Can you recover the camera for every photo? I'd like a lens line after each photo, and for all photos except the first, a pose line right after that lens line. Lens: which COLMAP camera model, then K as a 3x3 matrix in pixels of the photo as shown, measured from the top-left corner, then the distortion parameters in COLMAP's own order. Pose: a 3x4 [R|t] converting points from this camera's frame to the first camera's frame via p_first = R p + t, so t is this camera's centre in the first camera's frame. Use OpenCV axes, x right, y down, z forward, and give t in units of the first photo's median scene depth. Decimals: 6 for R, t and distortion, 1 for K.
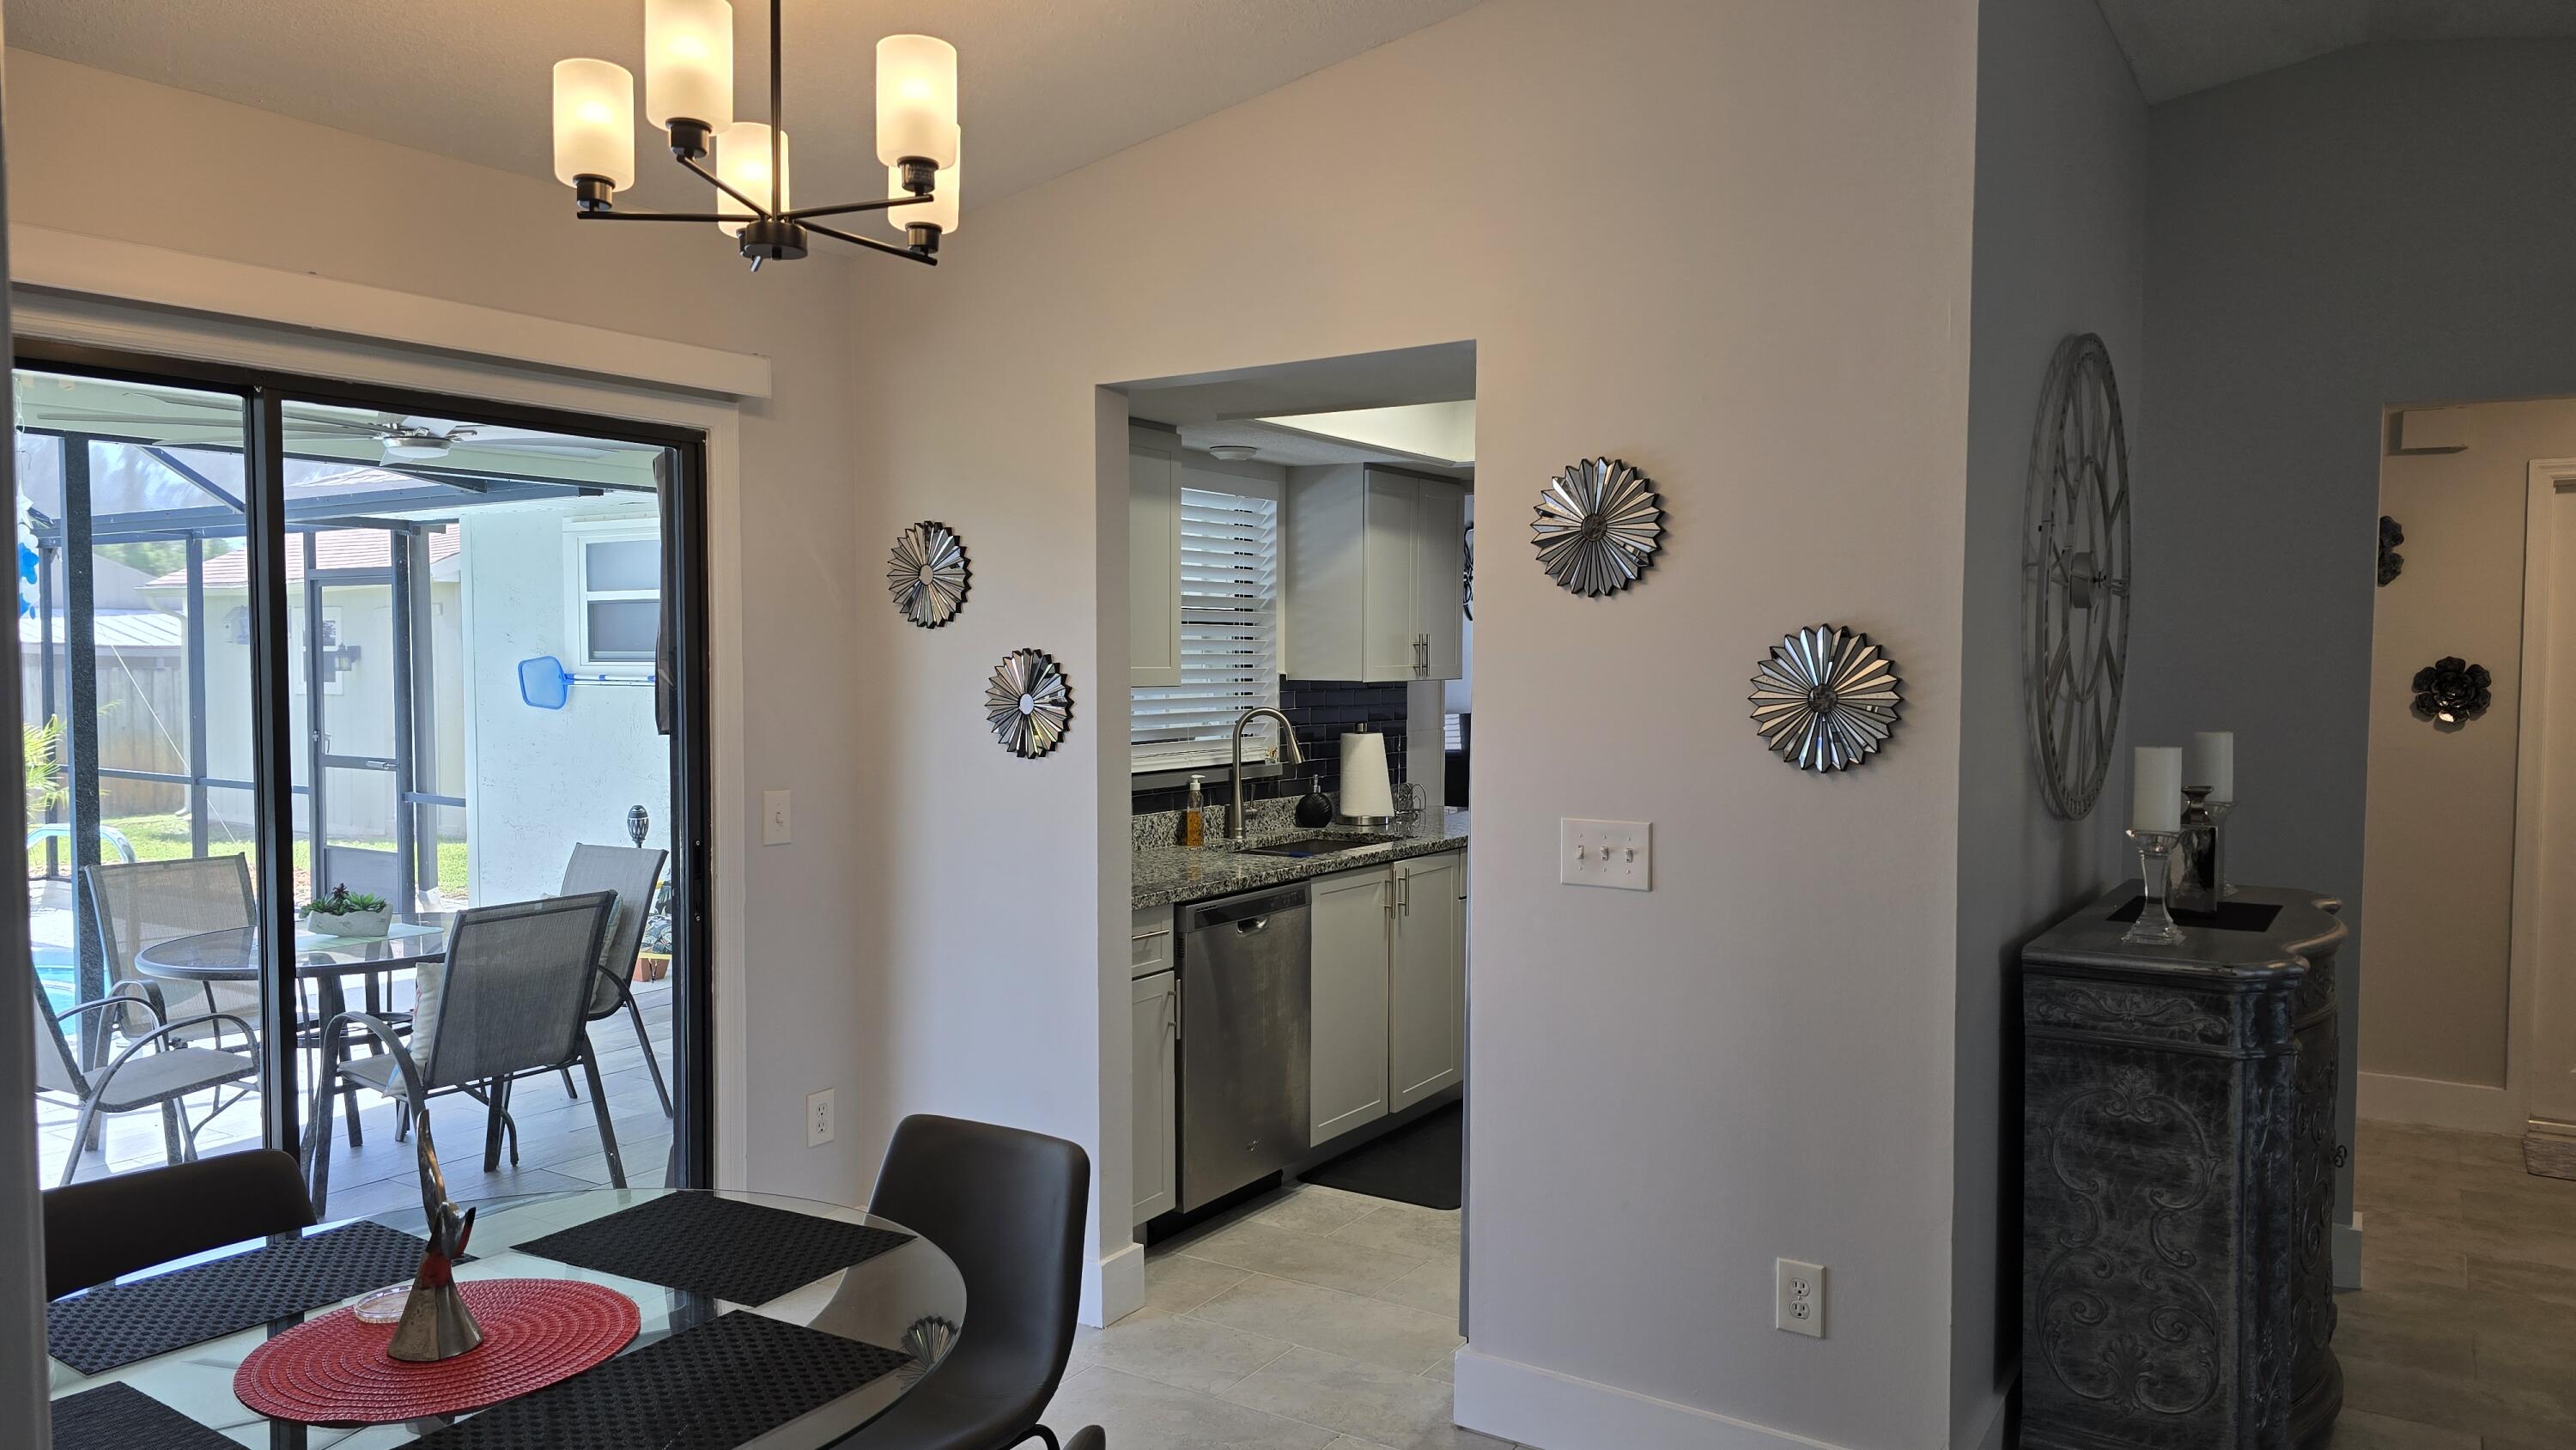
lens RADIAL K [[1728.4, 0, 1259.8], [0, 1728.4, 708.5], [0, 0, 1]] dist [0.083475, -0.088745]
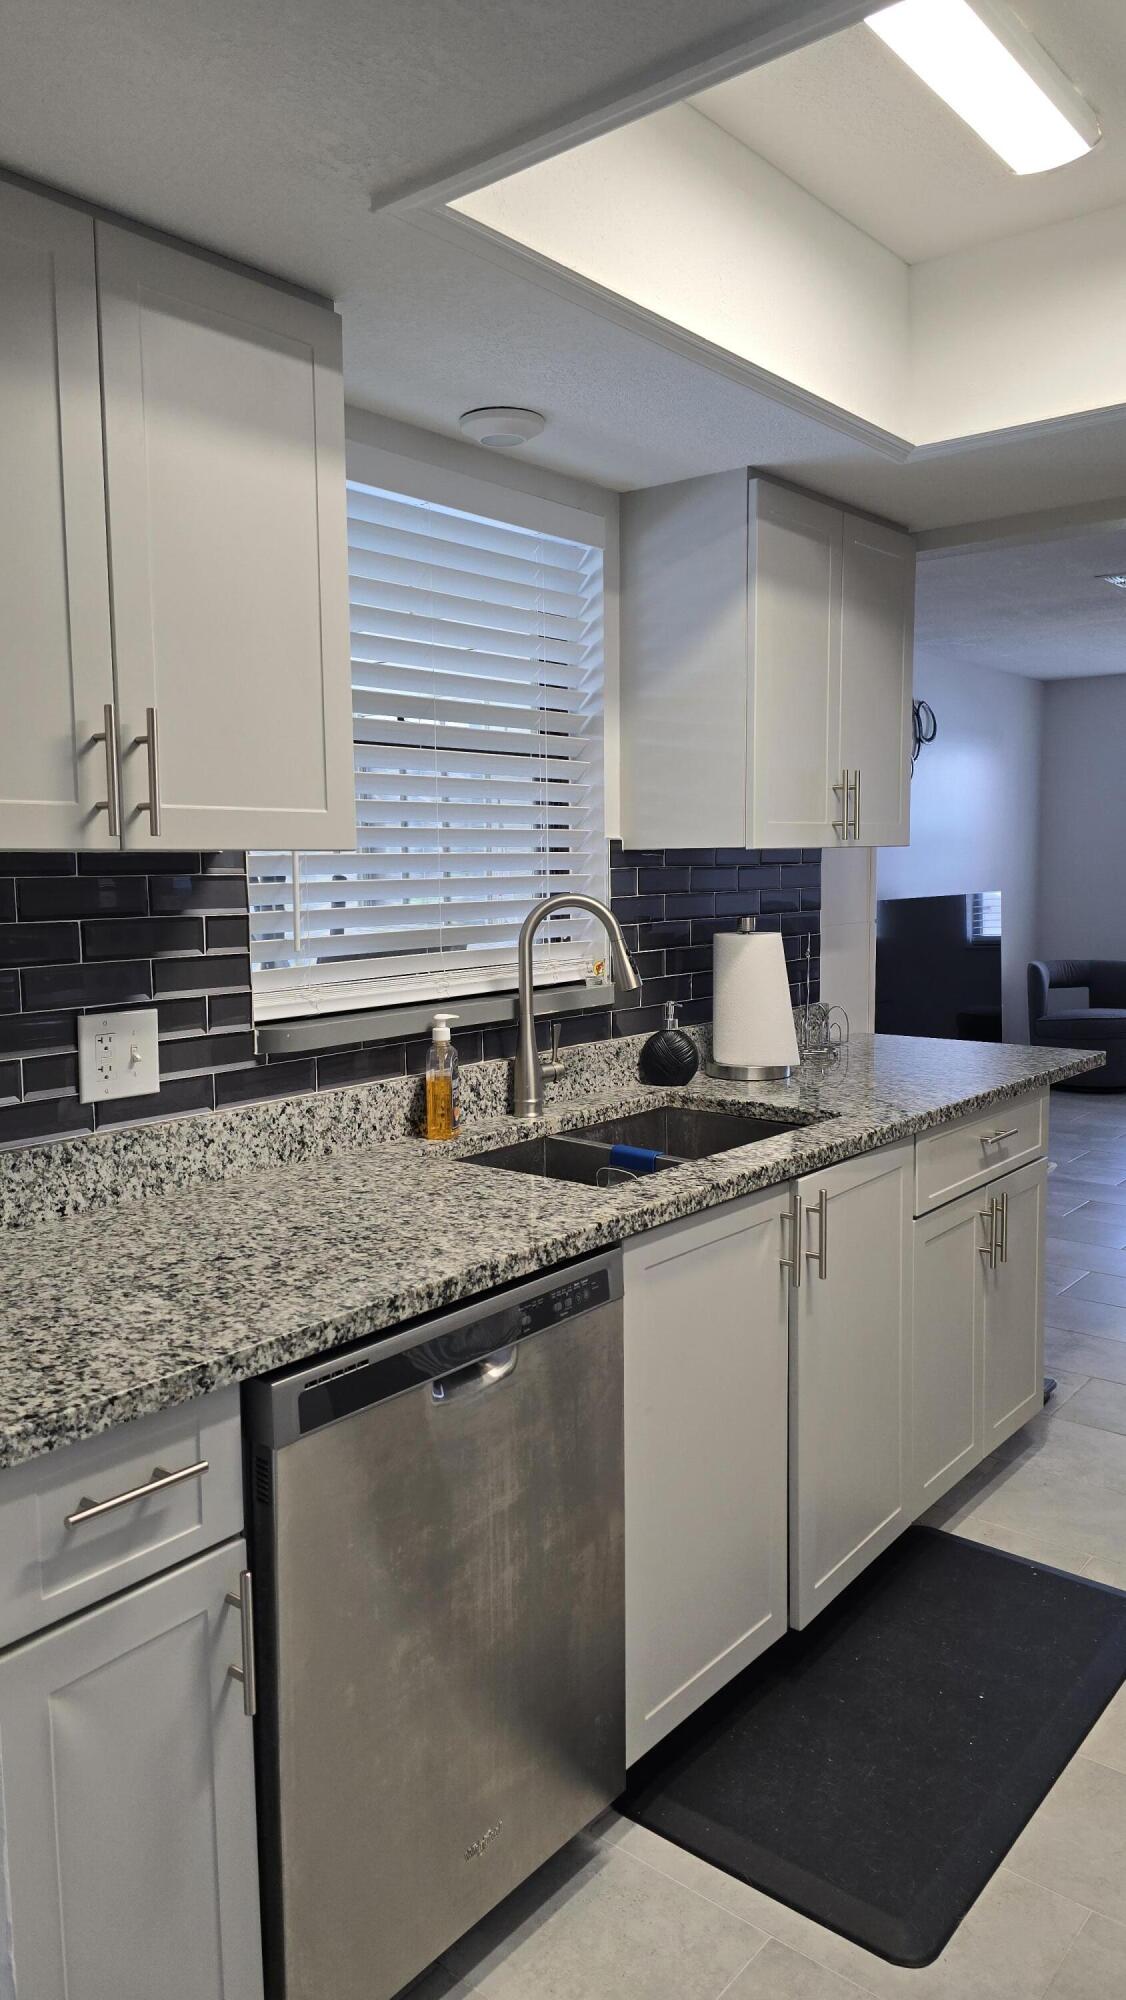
lens RADIAL K [[1342.0, 0, 521.2], [0, 1342.0, 973.8], [0, 0, 1]] dist [0.083475, -0.088745]
pose [[0.991704, -0.000701, -0.128543, 0.046033], [0.007972, 0.998396, 0.056054, 0.001028], [0.128298, -0.056613, 0.990118, 0.574630]]
